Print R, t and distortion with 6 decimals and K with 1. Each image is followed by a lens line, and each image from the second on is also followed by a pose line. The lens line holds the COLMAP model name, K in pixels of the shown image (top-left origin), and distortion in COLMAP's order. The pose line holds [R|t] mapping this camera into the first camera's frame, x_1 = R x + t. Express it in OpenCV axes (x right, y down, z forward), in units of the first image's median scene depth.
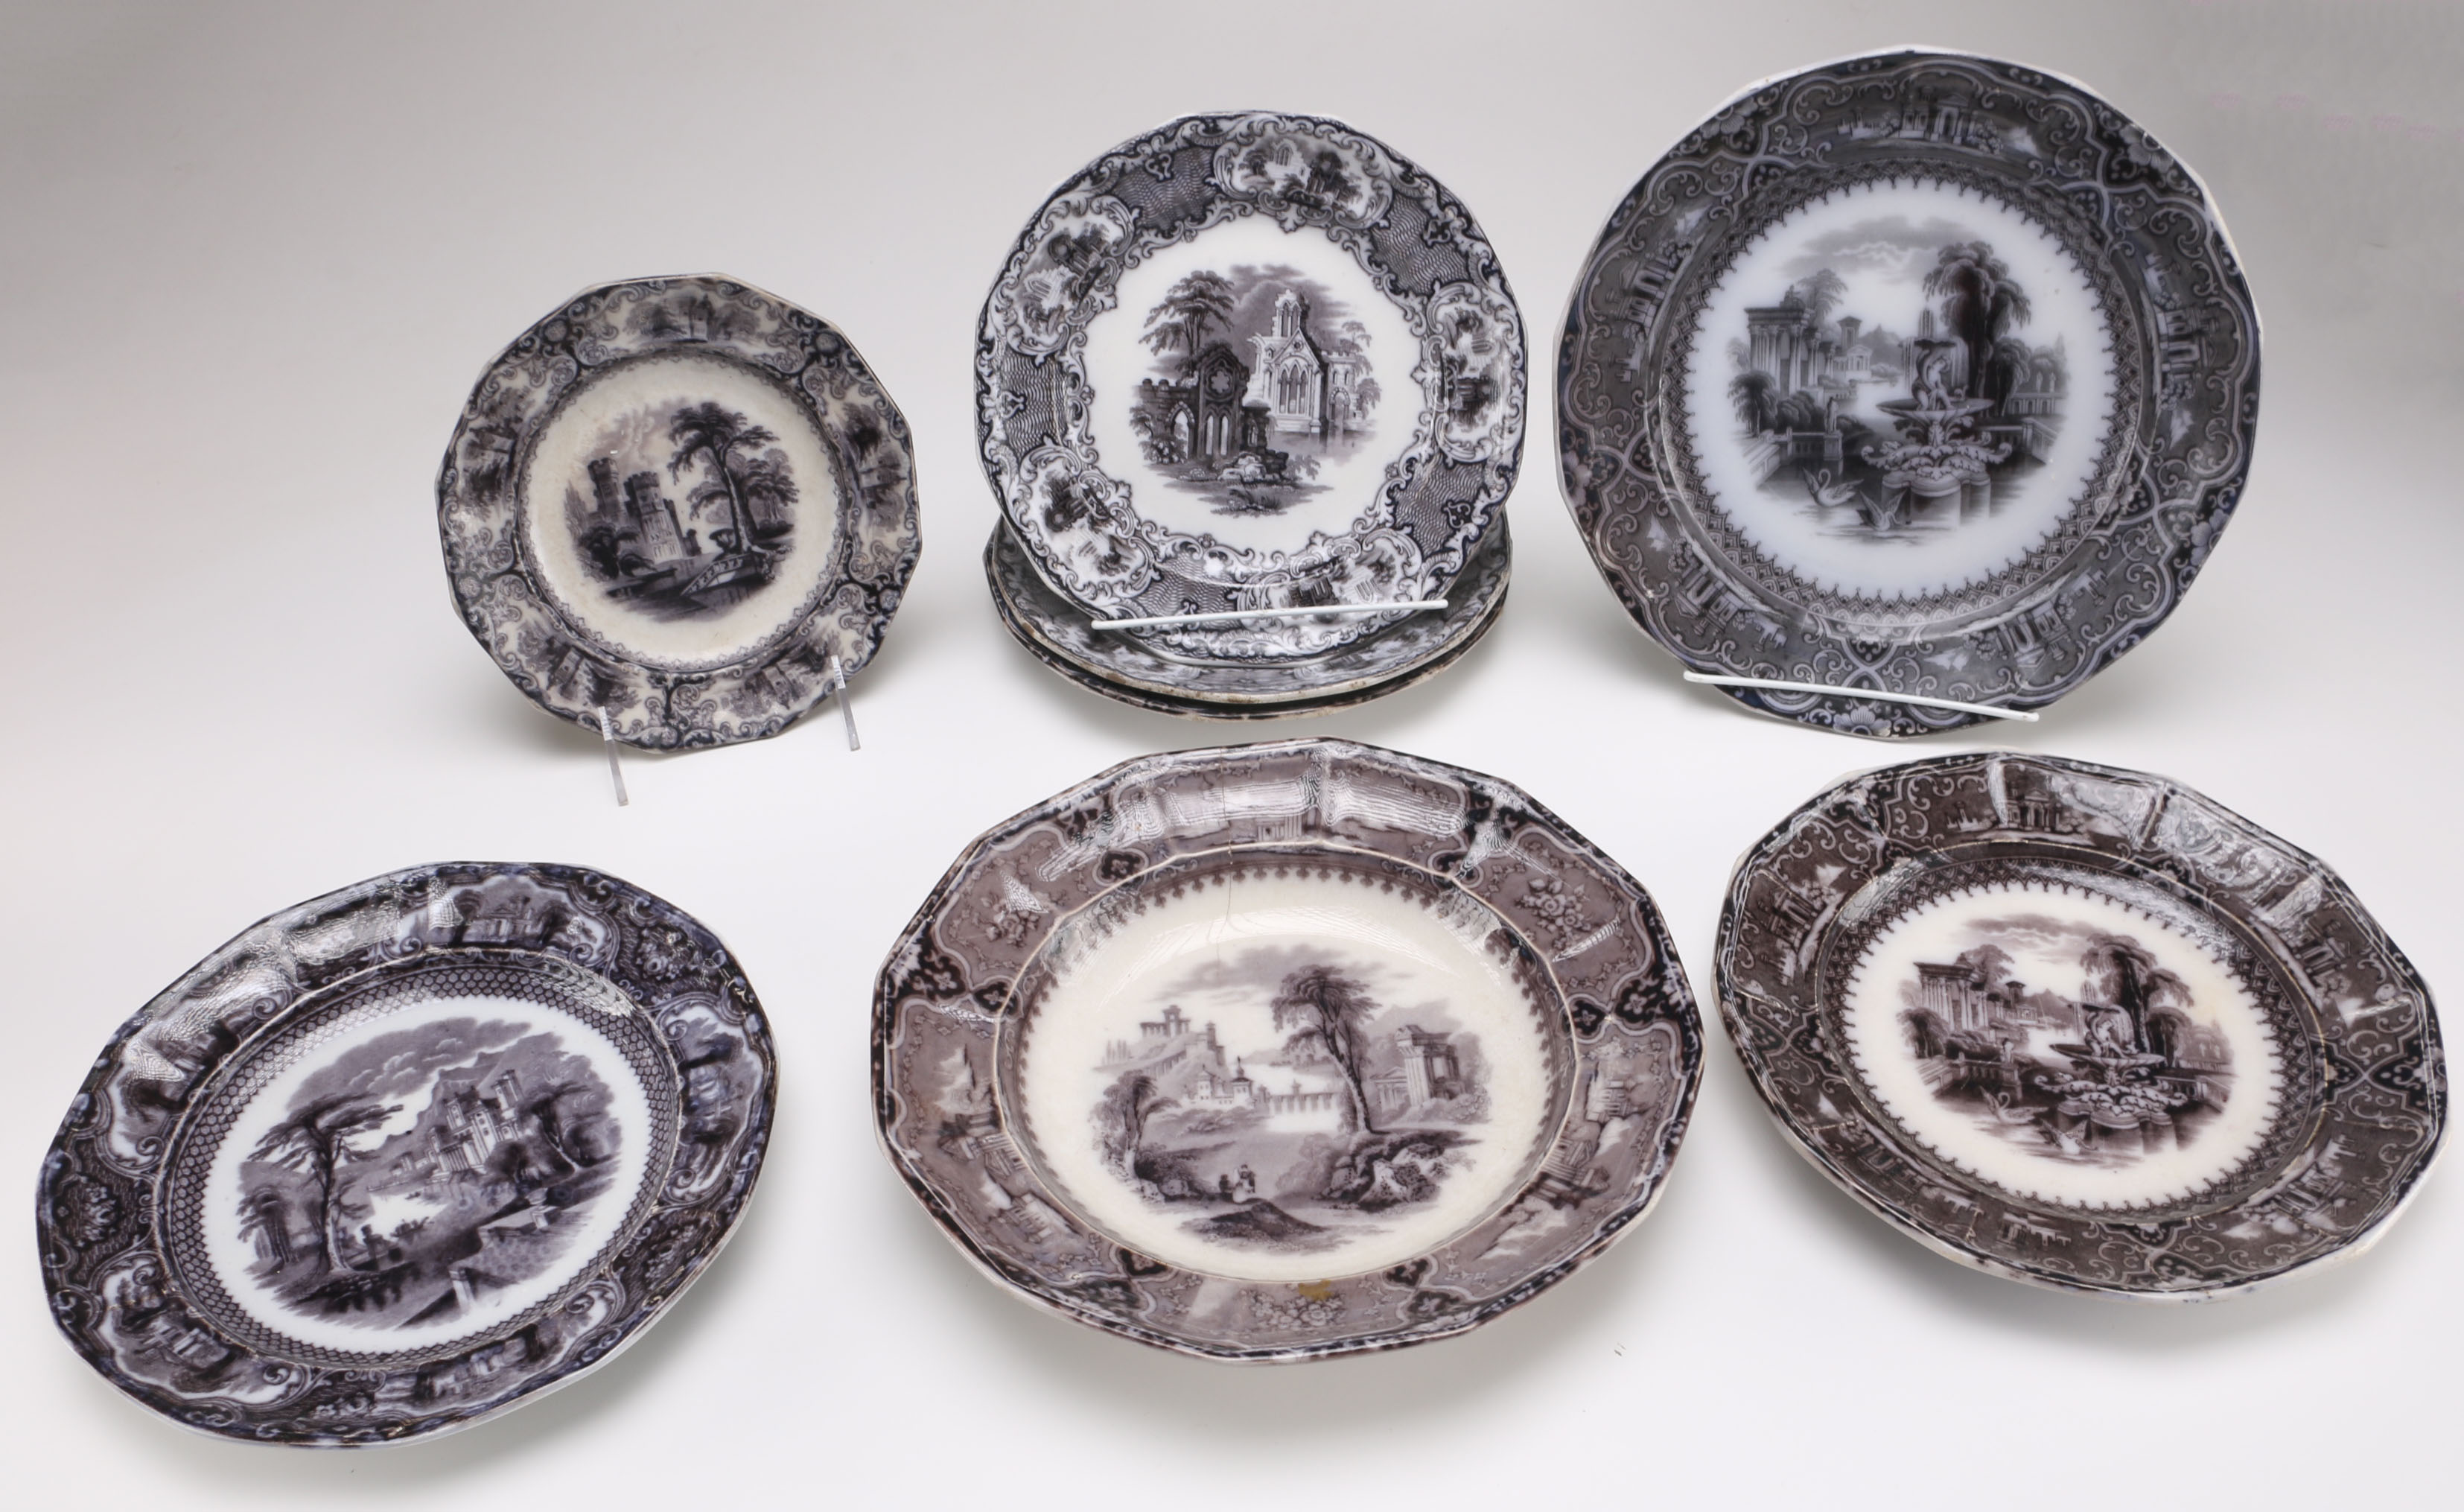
lens RADIAL K [[2186.1, 0, 1253.0], [0, 2186.1, 790.9], [0, 0, 1]] dist [-0.177904, 0.121477]
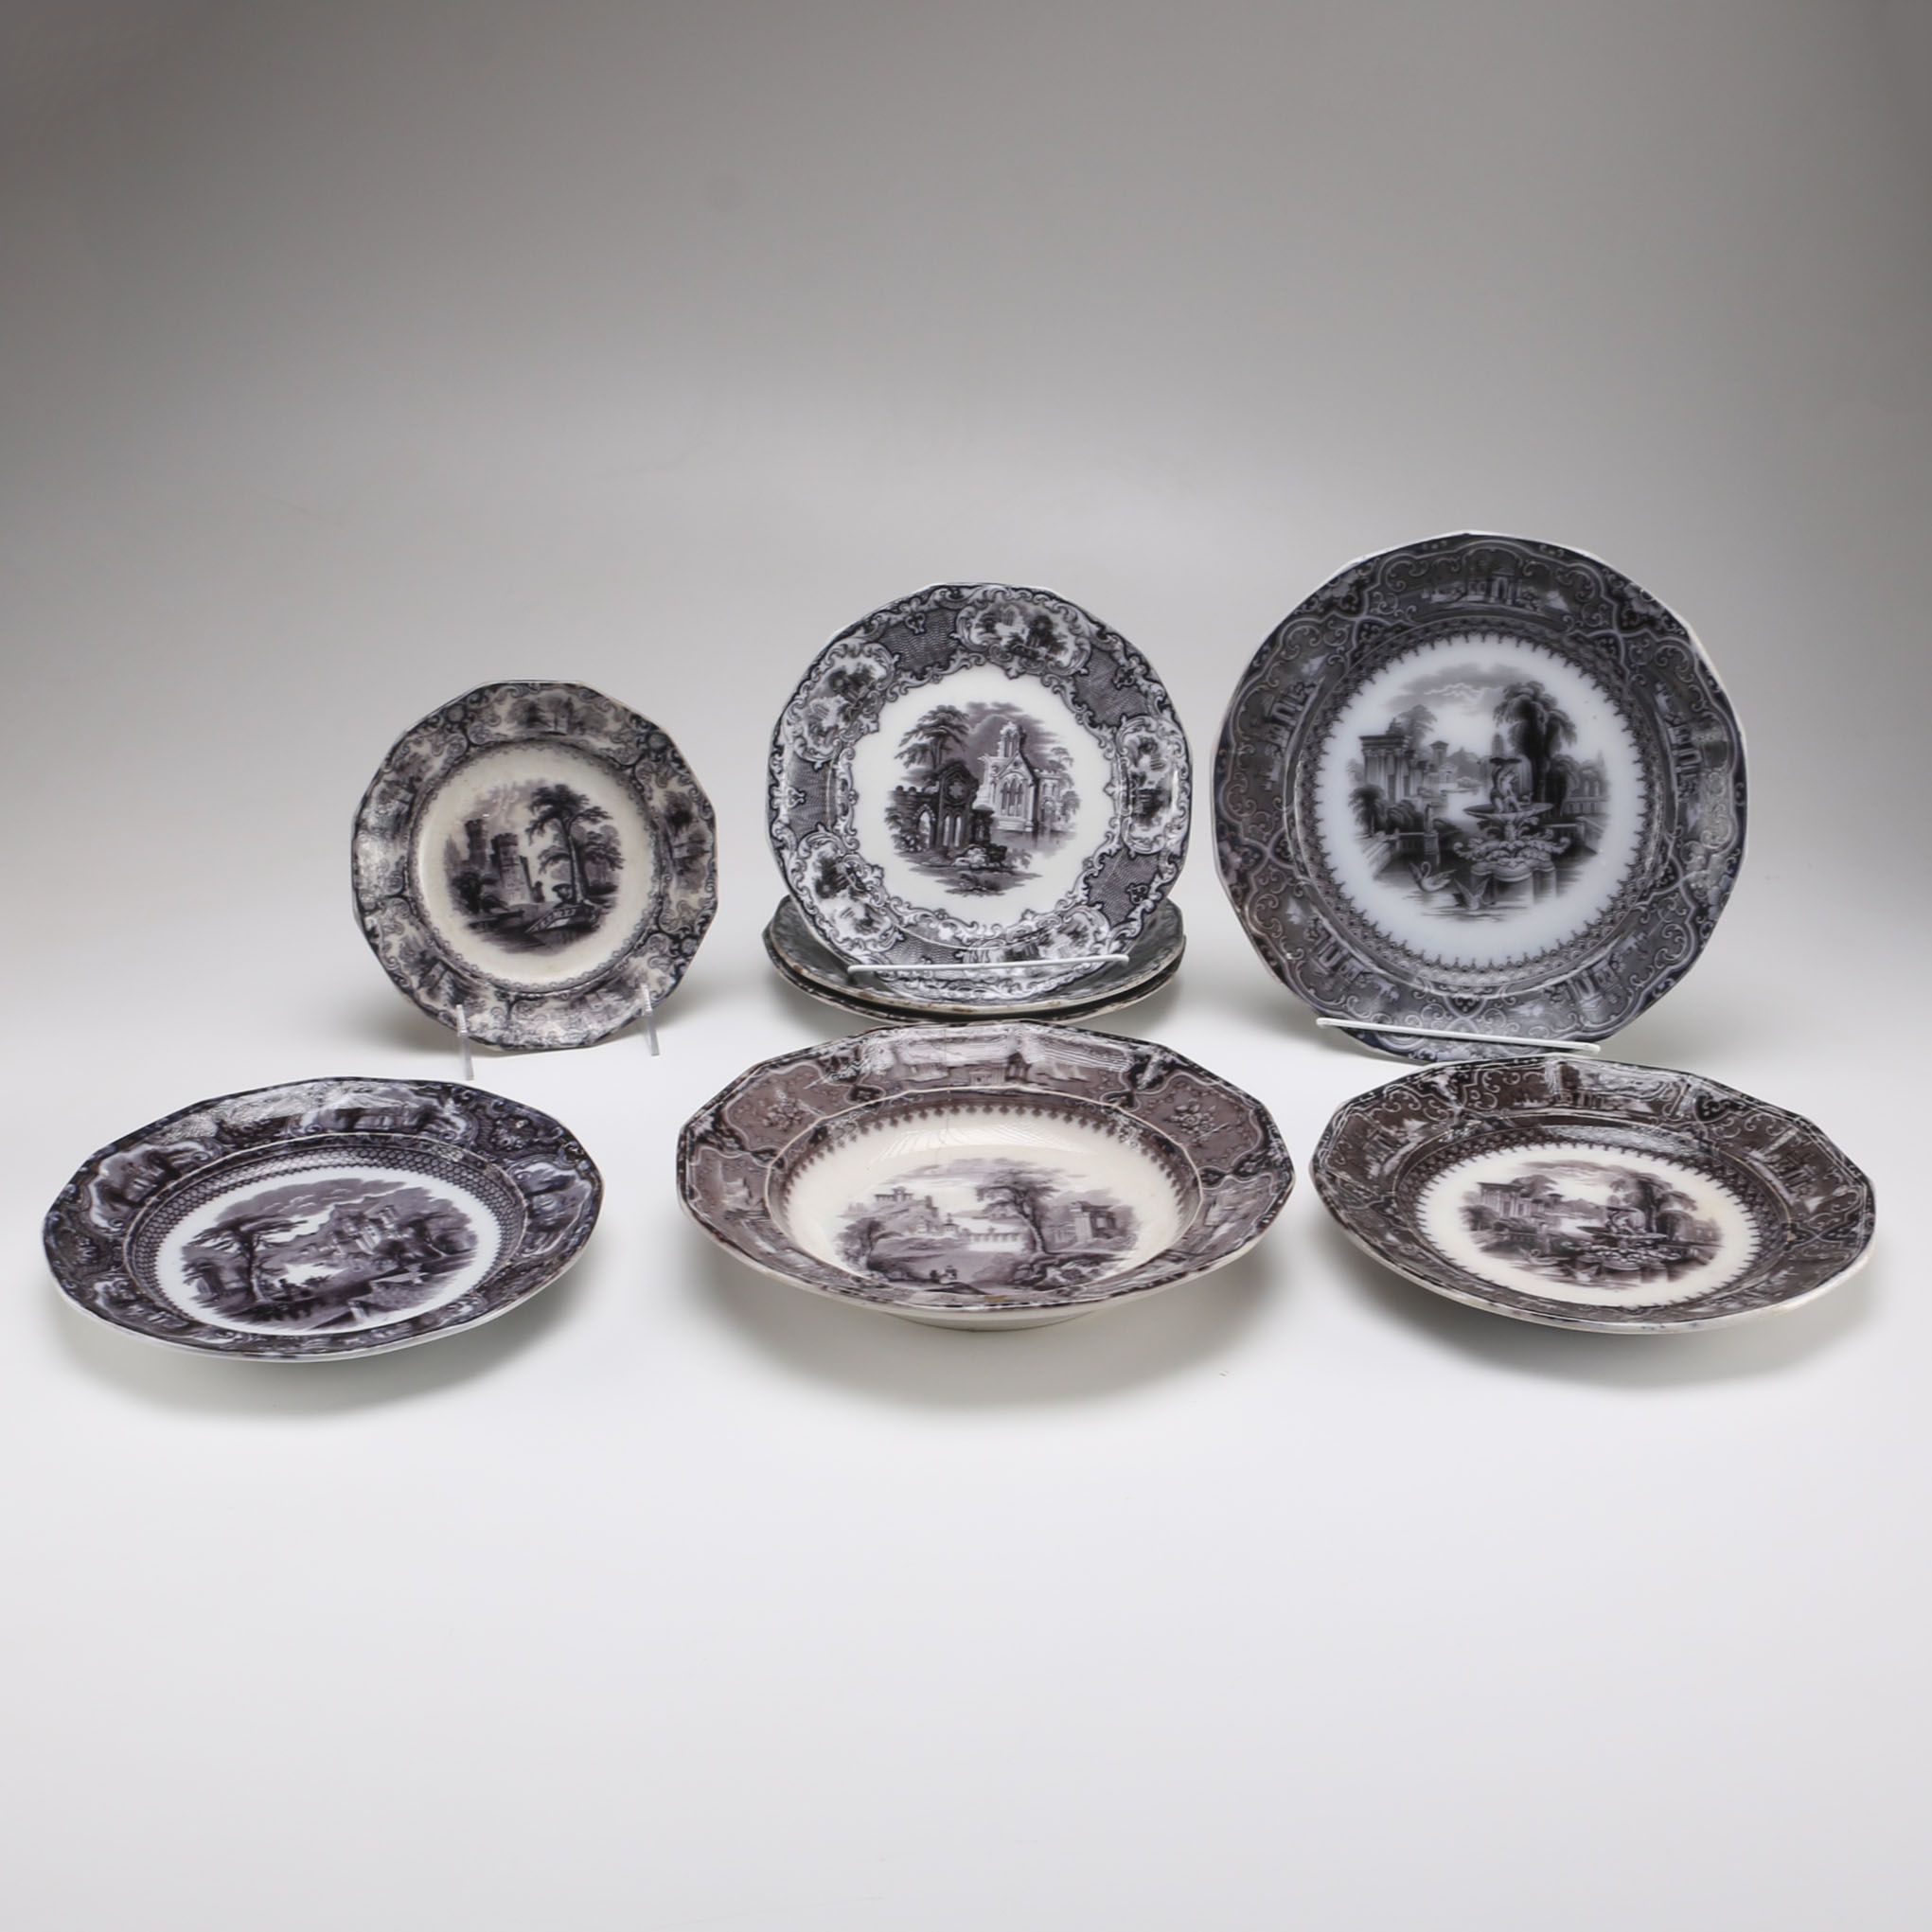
lens RADIAL K [[2788.1, 0, 959.0], [0, 2788.1, 980.8], [0, 0, 1]] dist [-0.169339, 0.000000]
pose [[0.999216, 0.030468, -0.025286, 0.033967], [-0.036722, 0.951924, -0.304124, 0.449238], [0.014804, 0.304814, 0.952297, -0.577359]]
